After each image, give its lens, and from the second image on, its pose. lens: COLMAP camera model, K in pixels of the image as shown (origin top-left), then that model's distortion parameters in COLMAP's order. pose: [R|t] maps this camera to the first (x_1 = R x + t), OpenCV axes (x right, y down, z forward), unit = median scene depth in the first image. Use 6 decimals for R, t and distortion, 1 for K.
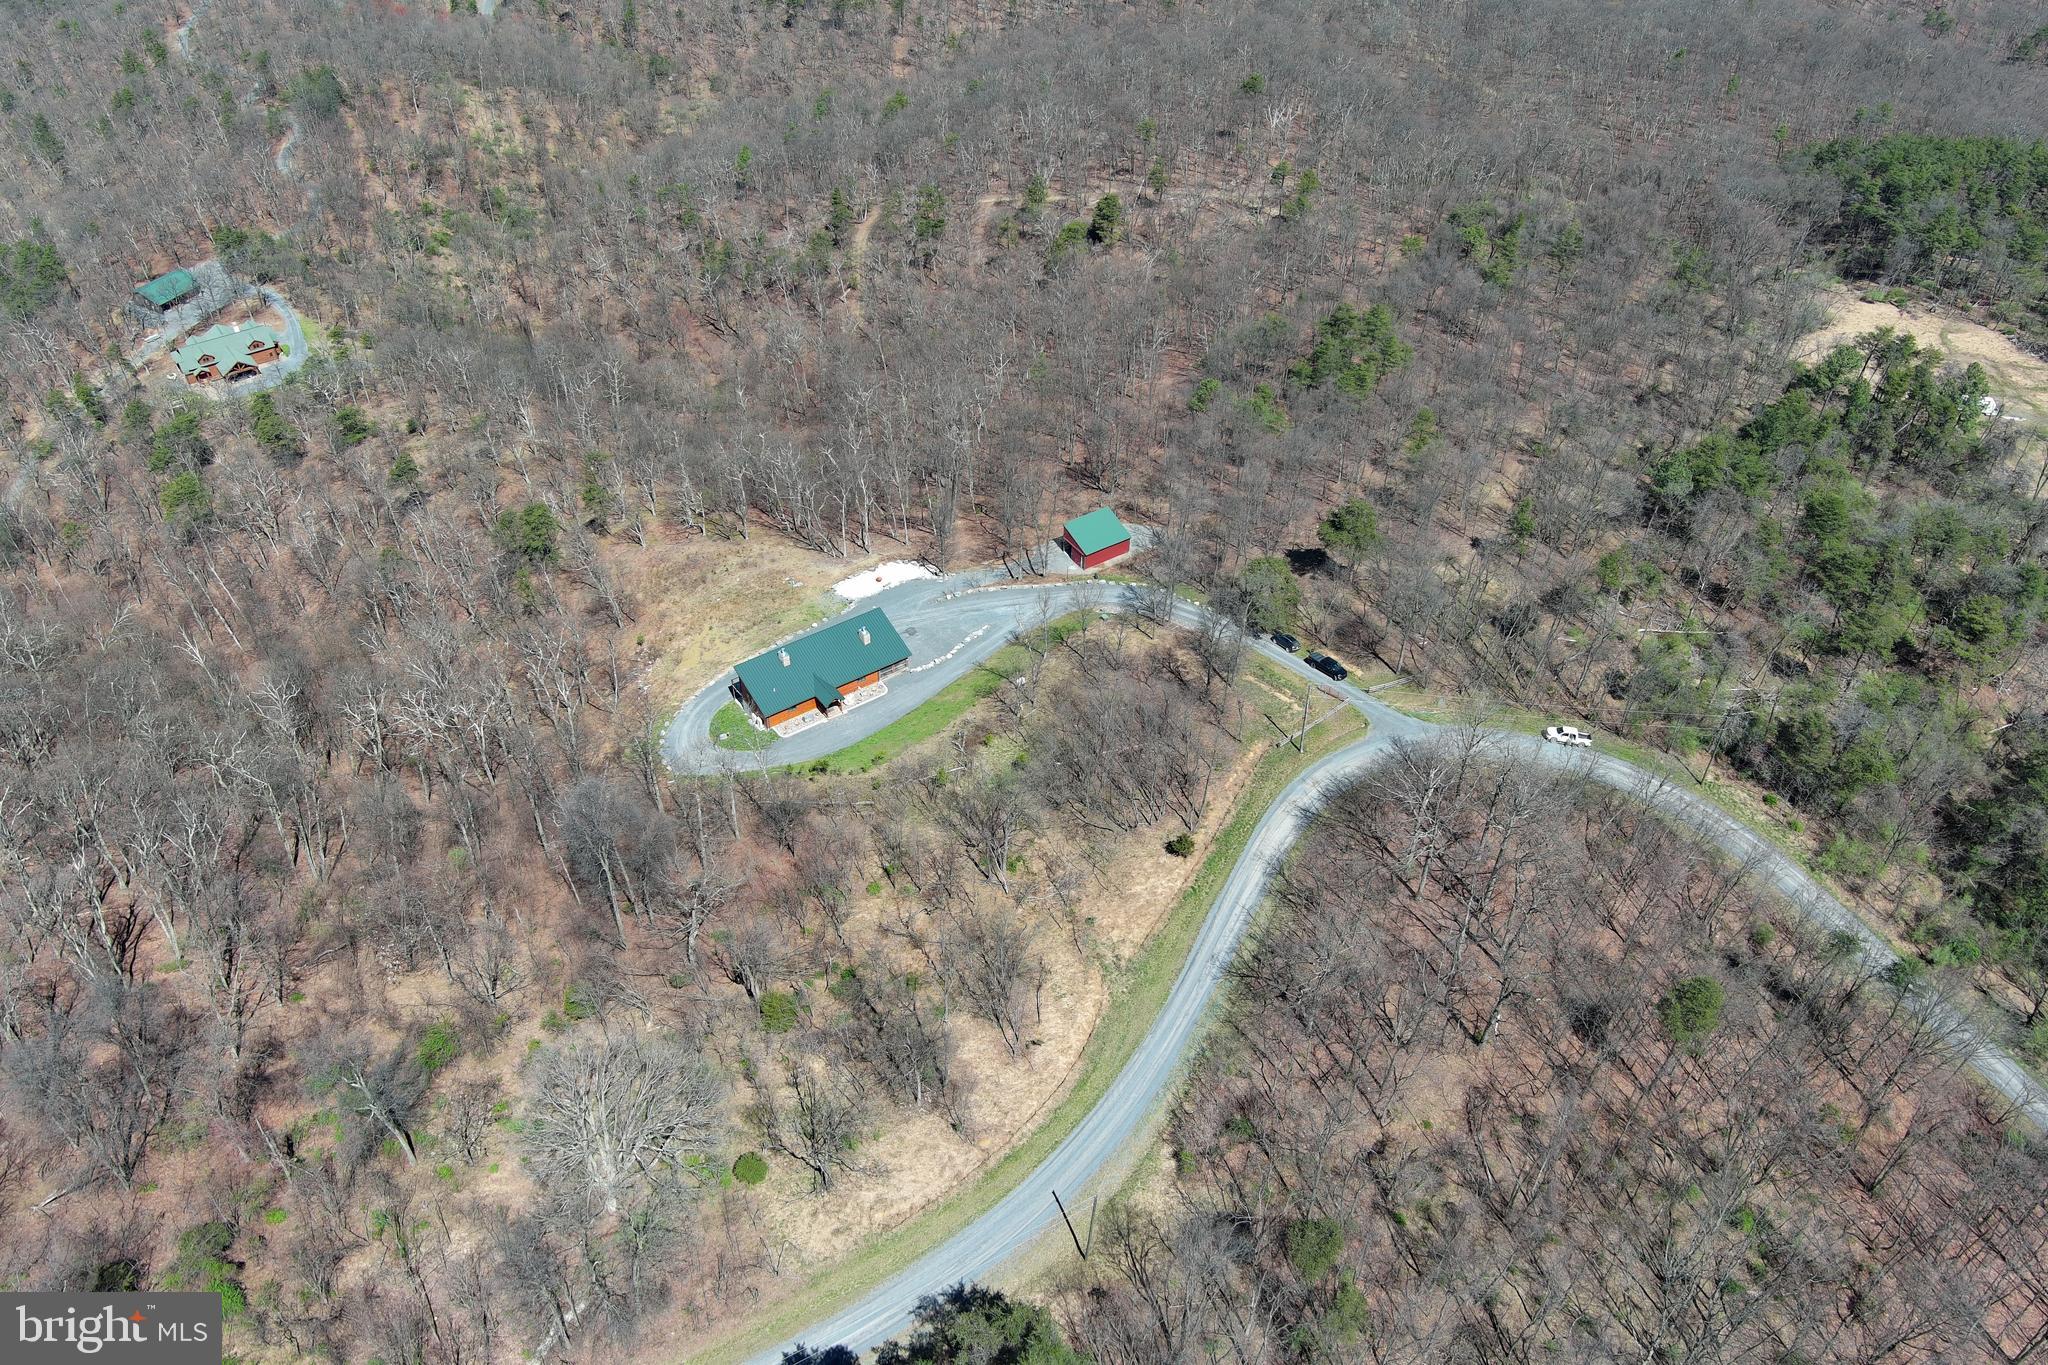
lens RADIAL K [[1588.6, 0, 1027.5], [0, 1588.6, 684.0], [0, 0, 1]] dist [0.019211, -0.014356]
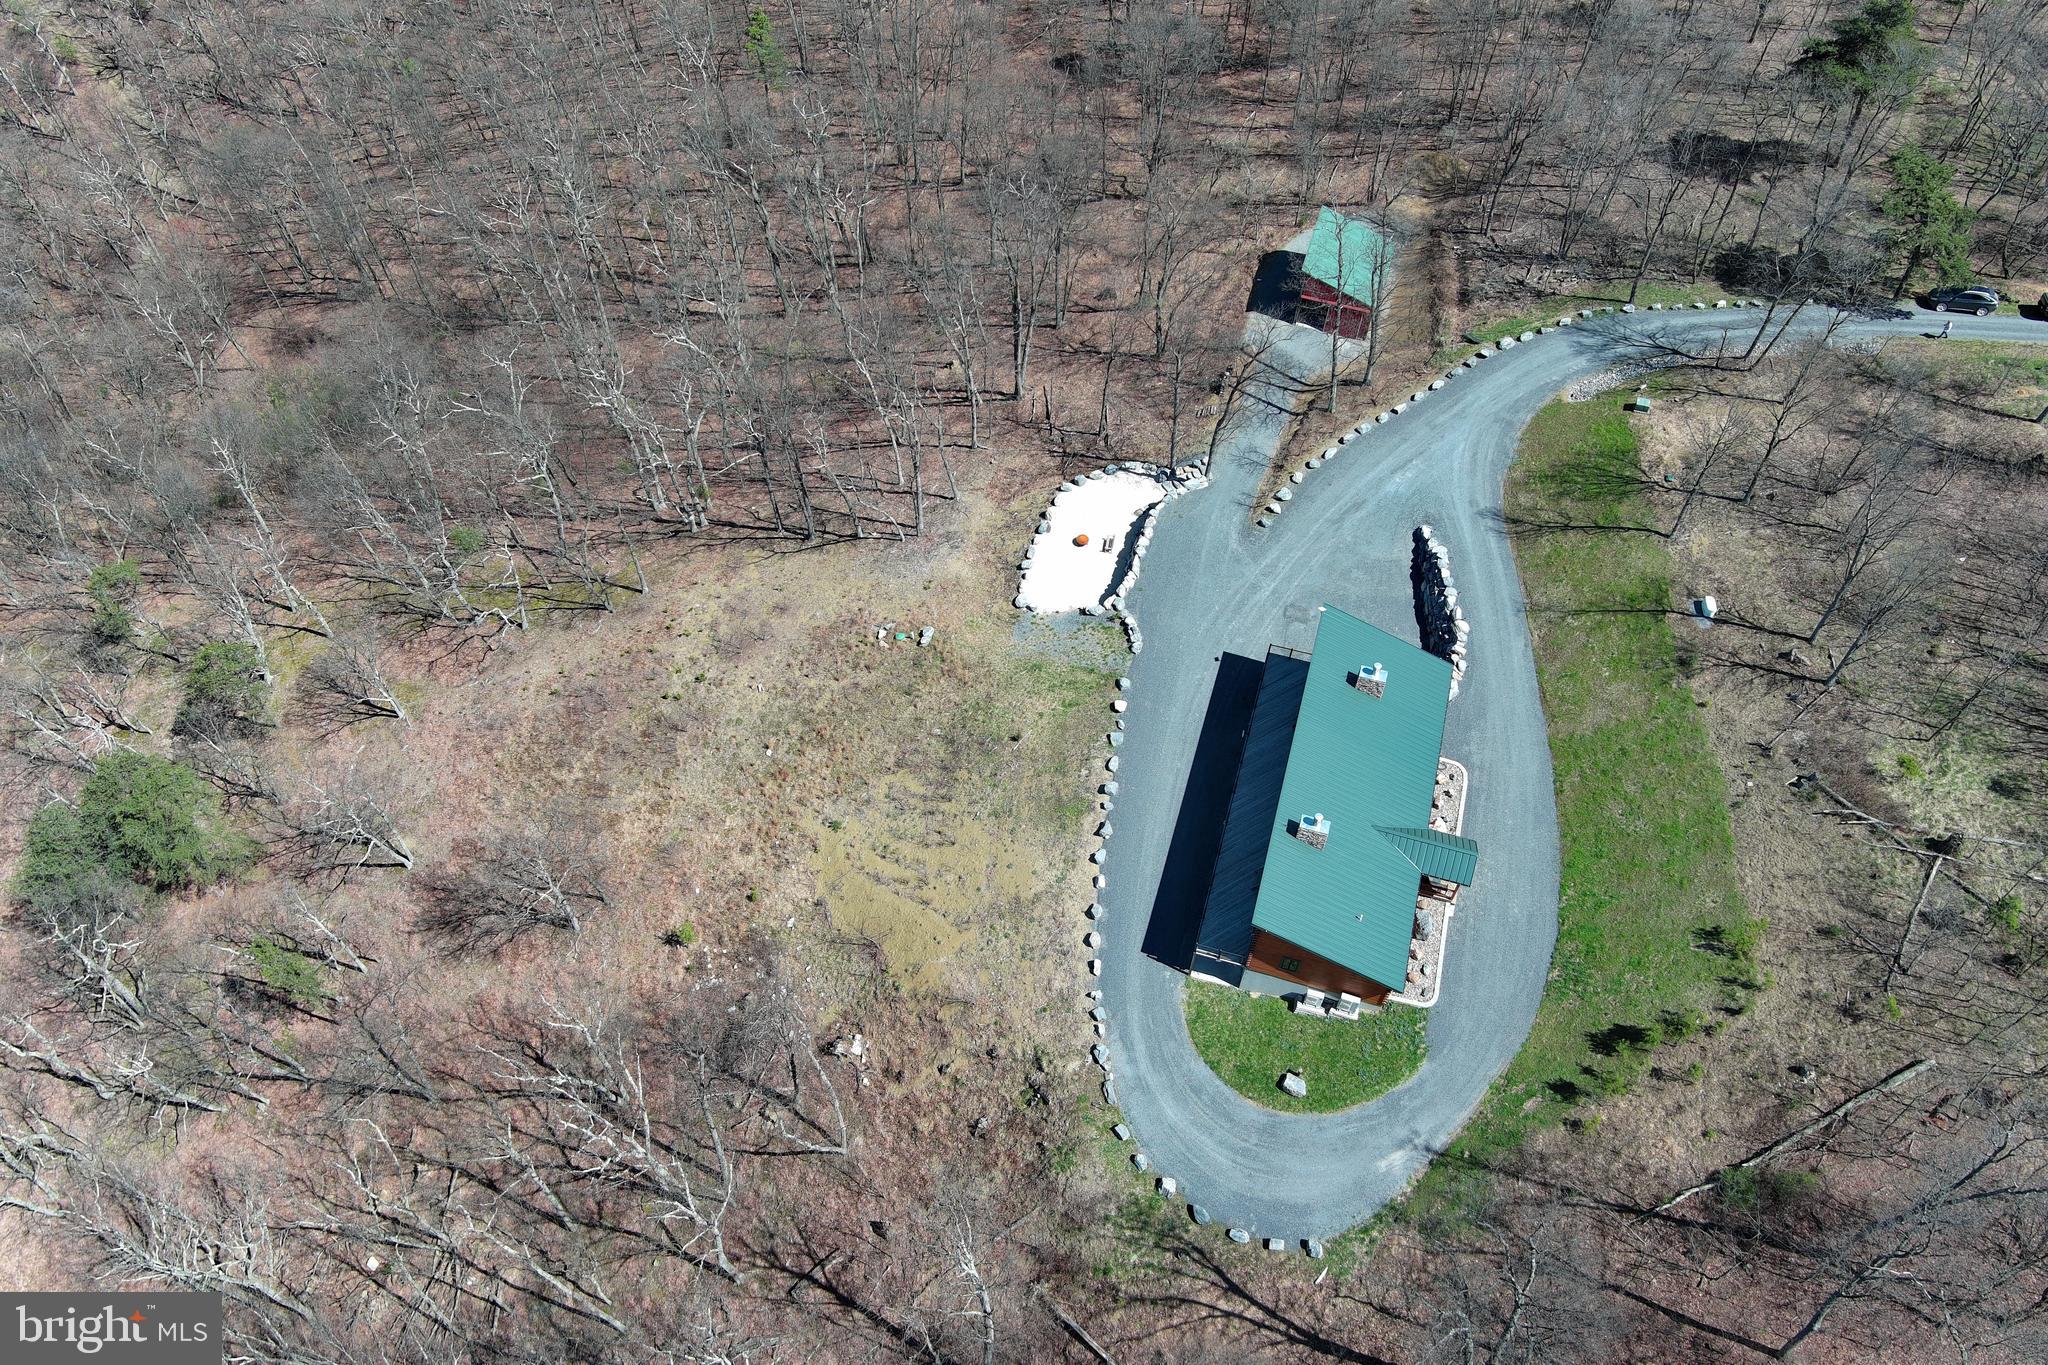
lens RADIAL K [[1588.6, 0, 1027.5], [0, 1588.6, 675.8], [0, 0, 1]] dist [0.019211, -0.014356]
pose [[0.775174, -0.486583, 0.402916, -0.350210], [0.392401, 0.870682, 0.296539, -0.196979], [-0.495102, -0.071765, 0.865866, 0.692069]]
